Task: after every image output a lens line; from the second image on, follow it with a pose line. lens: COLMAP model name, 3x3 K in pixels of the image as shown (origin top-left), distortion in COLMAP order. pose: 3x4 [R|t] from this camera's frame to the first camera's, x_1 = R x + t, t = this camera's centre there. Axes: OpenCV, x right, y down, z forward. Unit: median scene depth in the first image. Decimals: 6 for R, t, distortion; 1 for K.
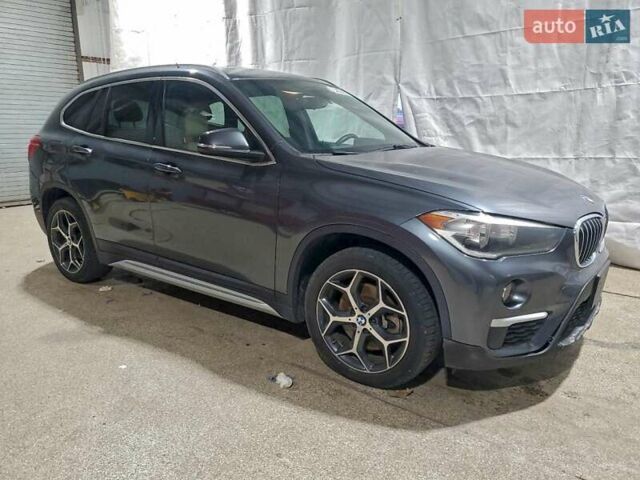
lens RADIAL K [[518.5, 0, 320.5], [0, 518.5, 222.2], [0, 0, 1]] dist [0.012704, 0.004615]
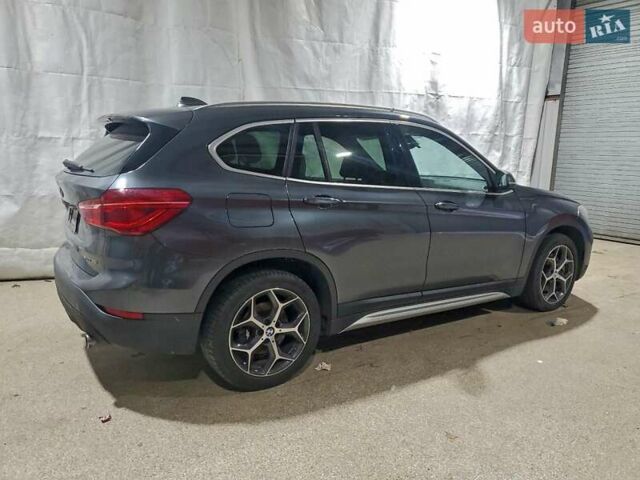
lens RADIAL K [[510.4, 0, 315.2], [0, 510.4, 240.3], [0, 0, 1]] dist [0.008886, 0.007049]
pose [[0.324771, -0.157960, 0.932509, -1.231141], [0.159041, 0.981036, 0.110790, -0.171678], [-0.932325, 0.112325, 0.343734, 0.778127]]
